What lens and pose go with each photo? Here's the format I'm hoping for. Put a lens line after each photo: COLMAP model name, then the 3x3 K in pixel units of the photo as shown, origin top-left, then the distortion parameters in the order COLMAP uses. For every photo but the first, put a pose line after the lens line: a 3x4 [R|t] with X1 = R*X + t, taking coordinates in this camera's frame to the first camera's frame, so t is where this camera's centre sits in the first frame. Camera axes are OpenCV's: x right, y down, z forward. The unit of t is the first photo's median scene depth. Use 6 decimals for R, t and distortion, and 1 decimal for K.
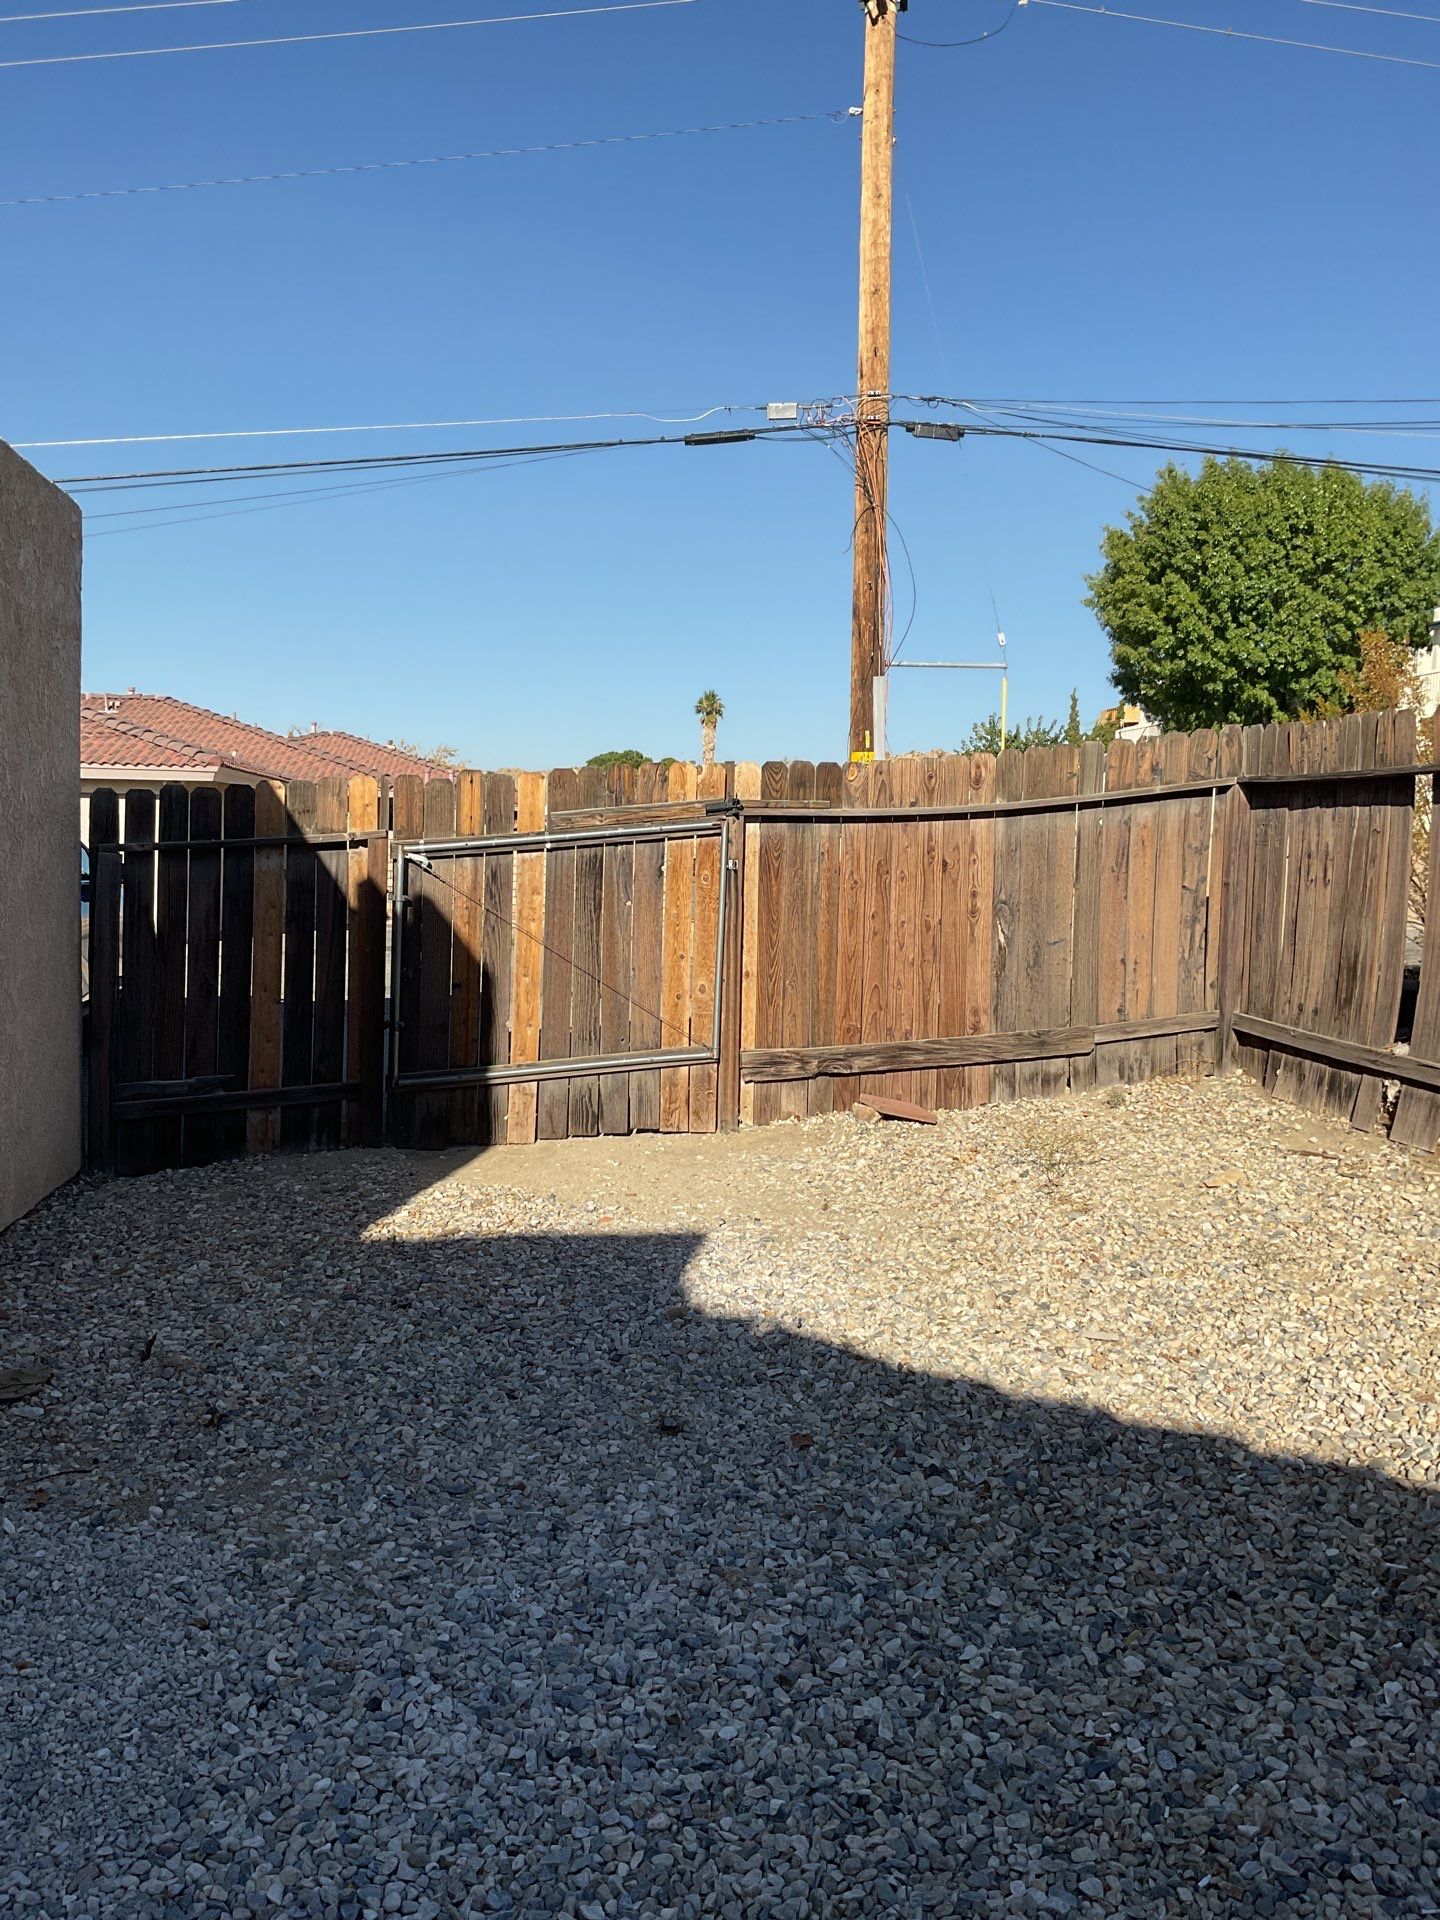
lens RADIAL K [[1598.9, 0, 672.5], [0, 1598.9, 954.8], [0, 0, 1]] dist [0.069904, -0.095445]
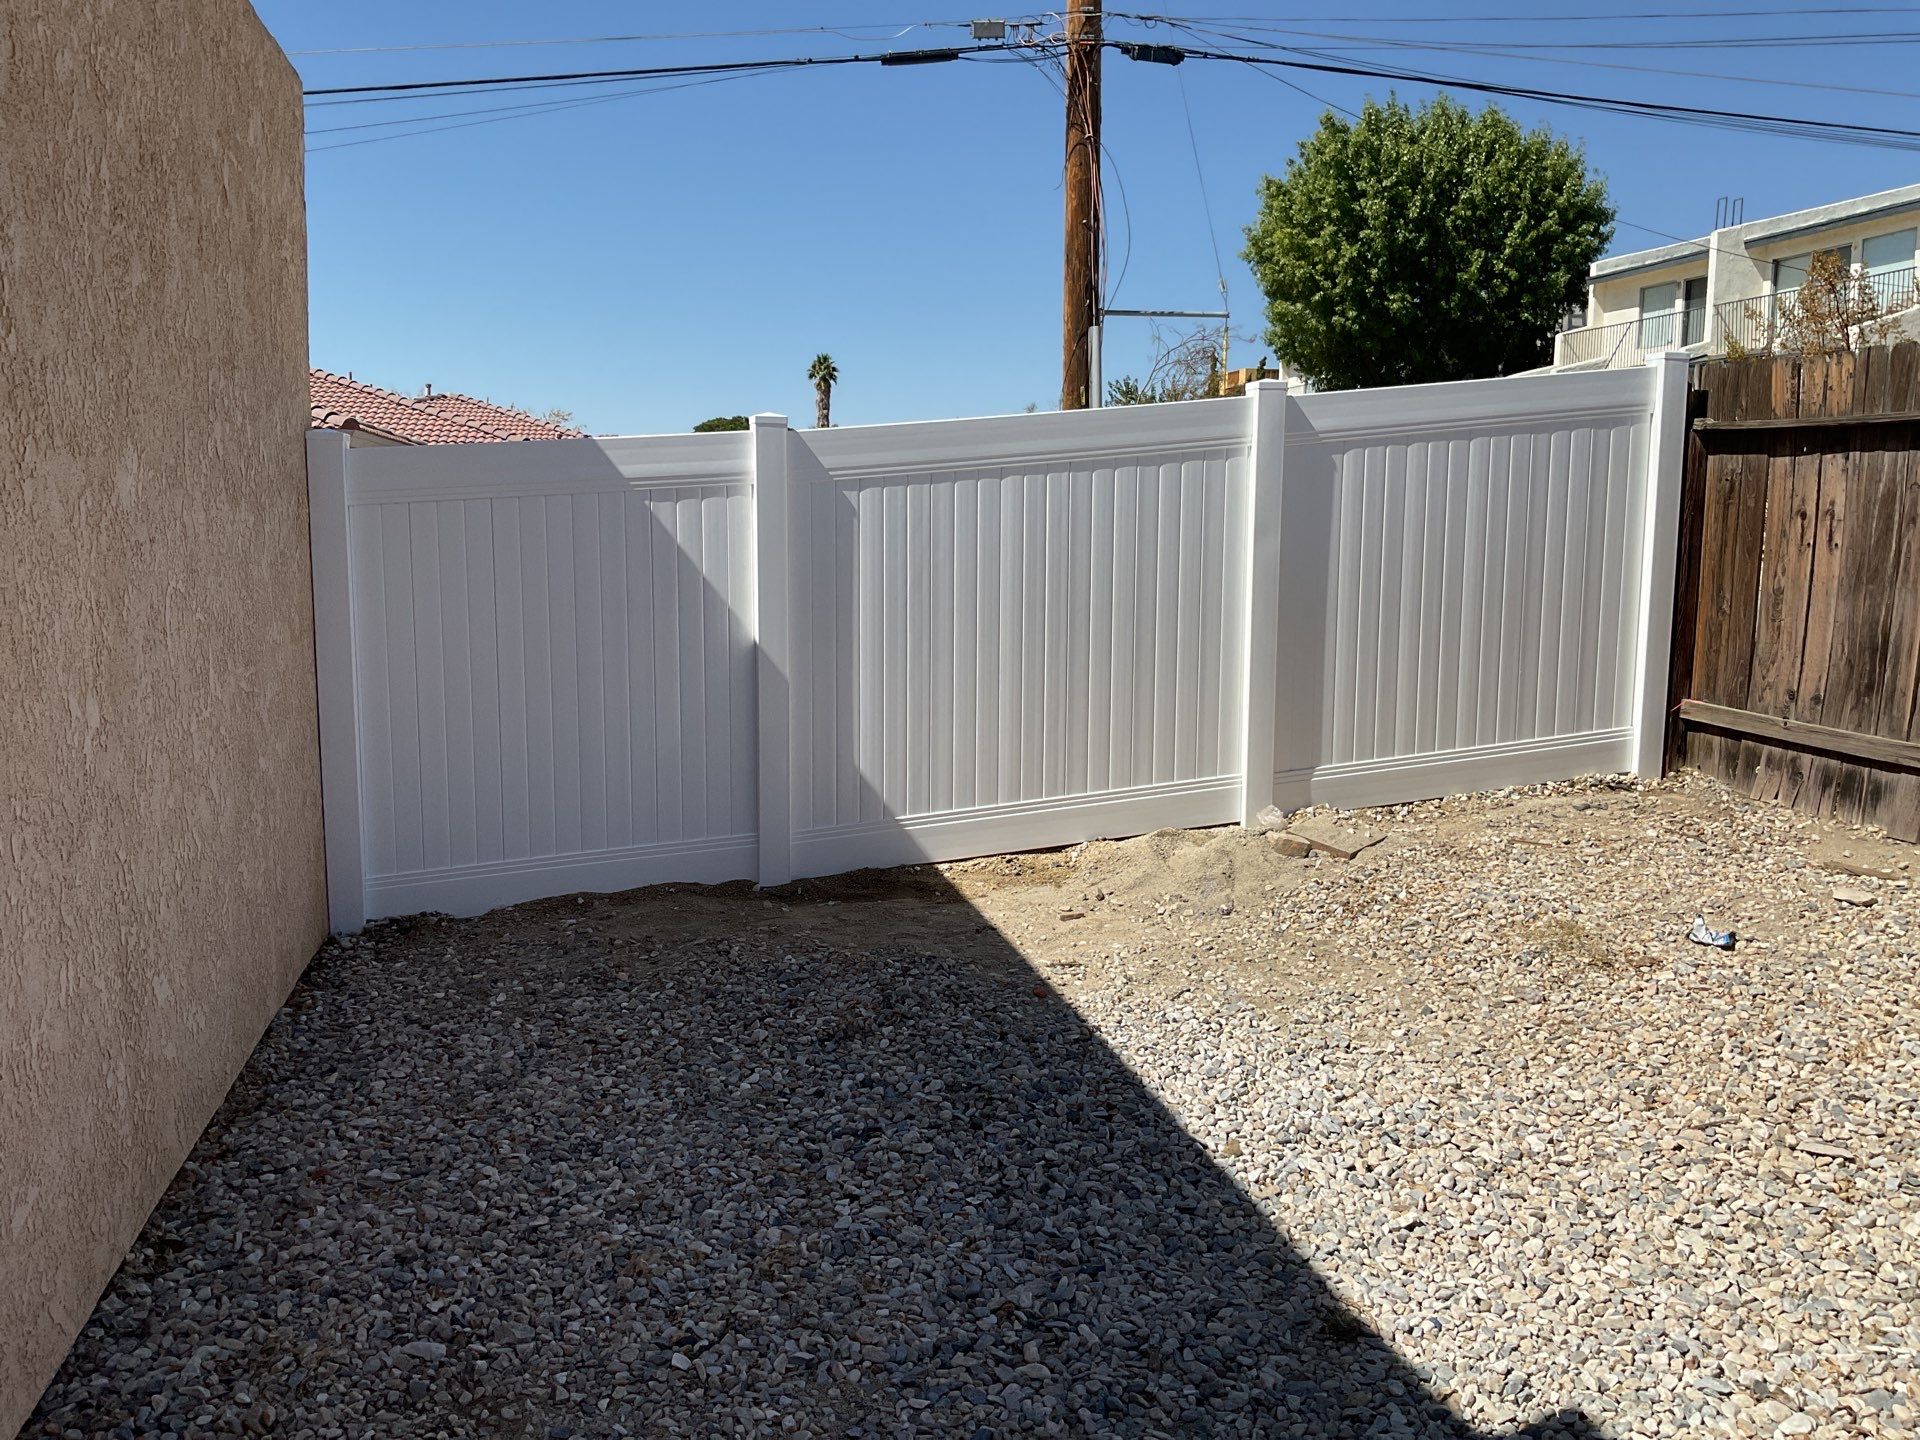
lens RADIAL K [[1604.5, 0, 923.3], [0, 1604.5, 722.7], [0, 0, 1]] dist [0.123506, -0.194618]
pose [[0.995920, -0.020713, 0.087833, -0.289485], [0.015351, 0.998001, 0.061298, -0.024856], [-0.088927, -0.059700, 0.994247, 0.356652]]
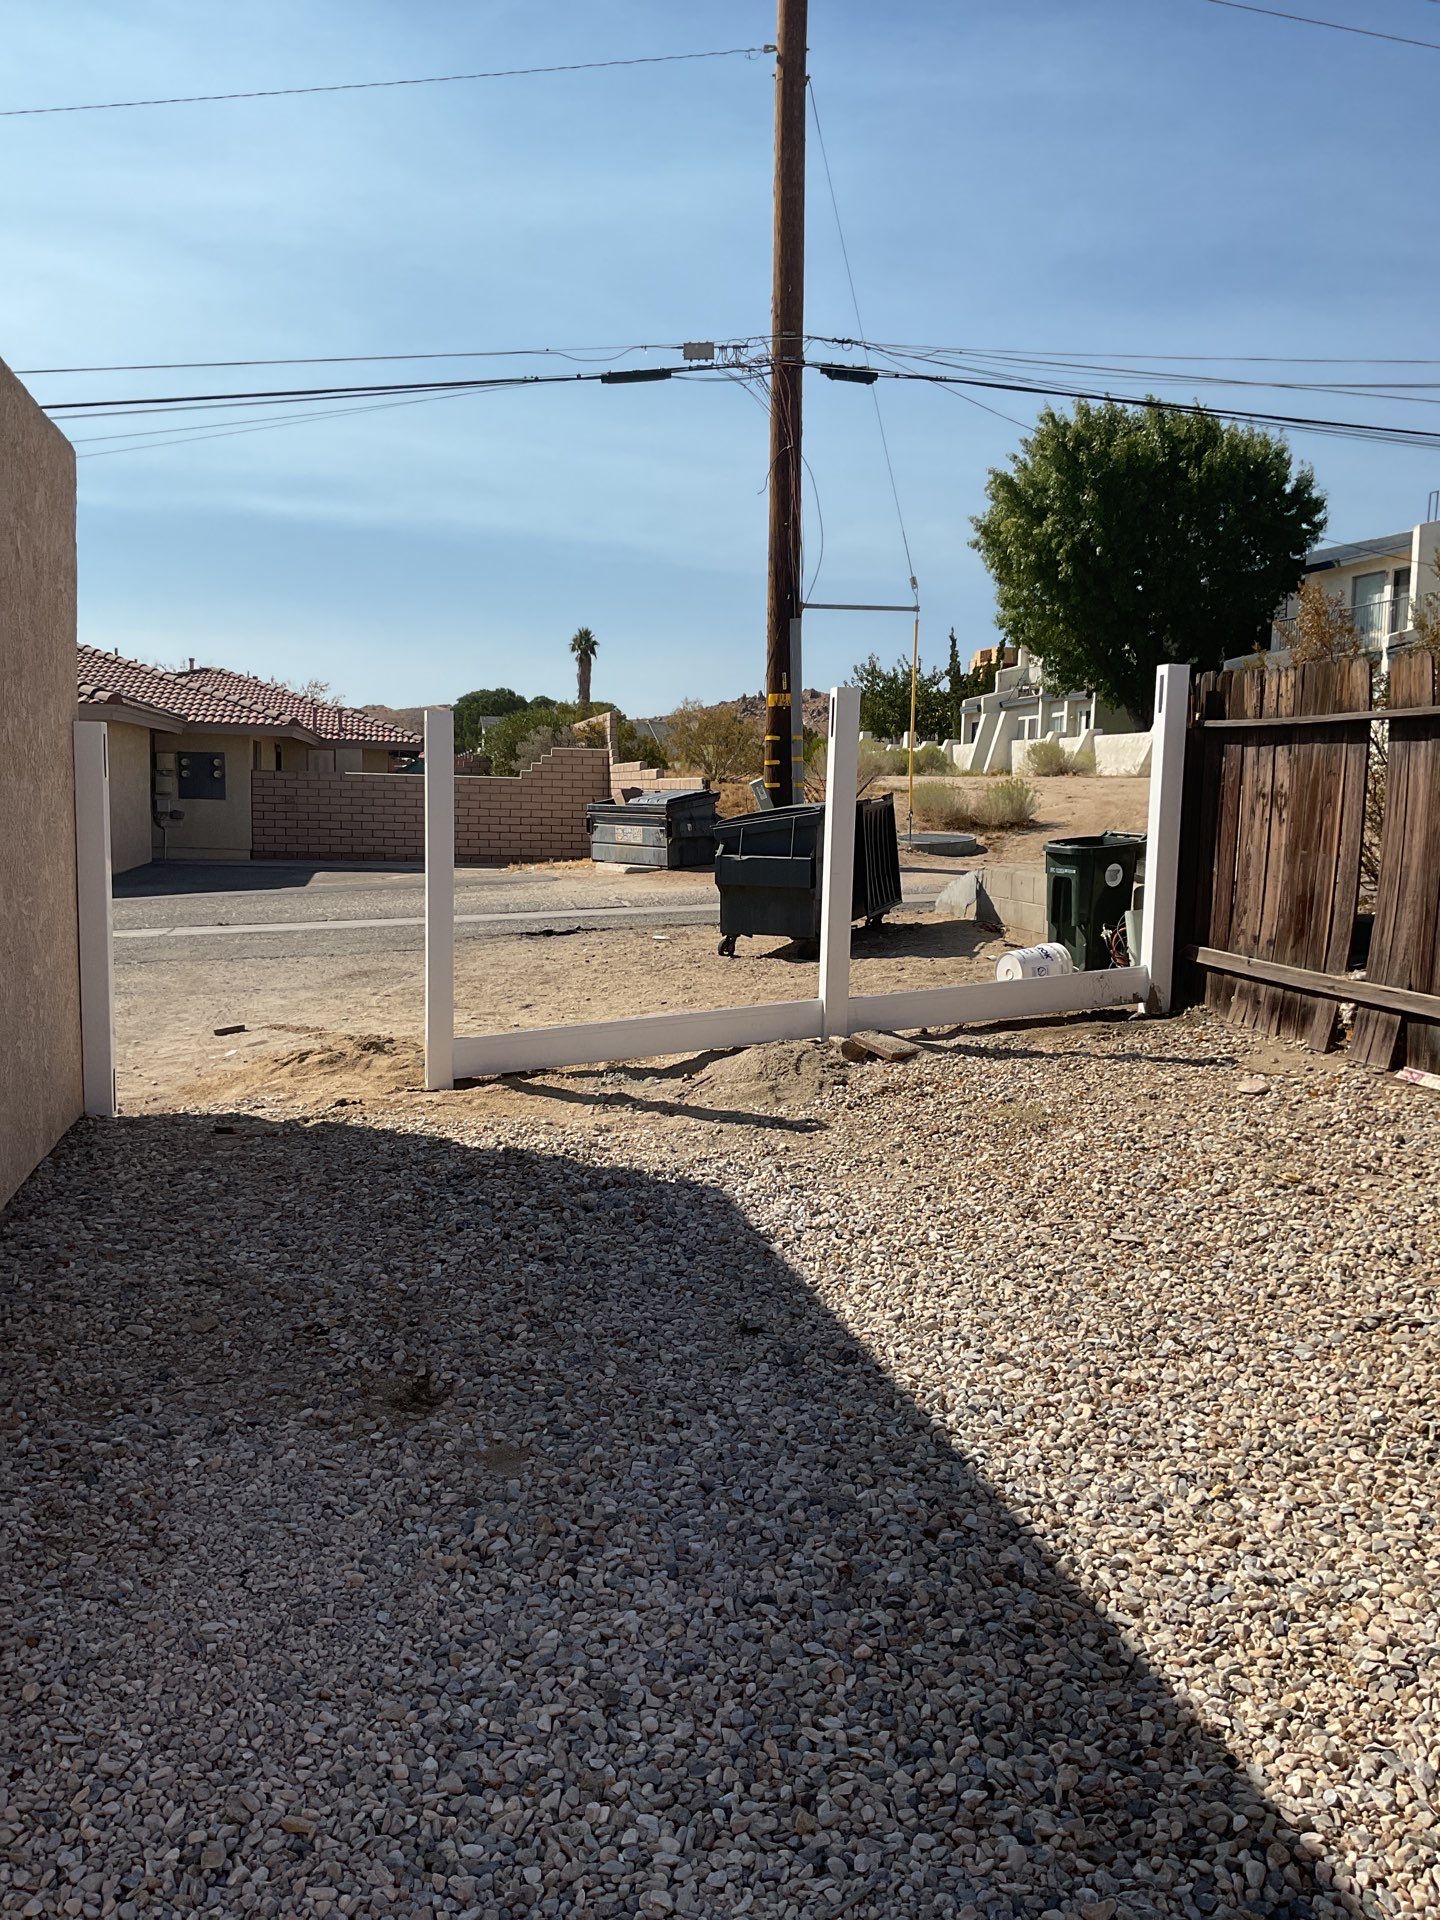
lens RADIAL K [[1604.5, 0, 681.1], [0, 1604.5, 947.8], [0, 0, 1]] dist [0.123506, -0.194618]
pose [[0.996254, -0.008717, 0.086036, -0.166885], [0.005906, 0.999442, 0.032877, 0.002197], [-0.086274, -0.032246, 0.995749, -0.084600]]
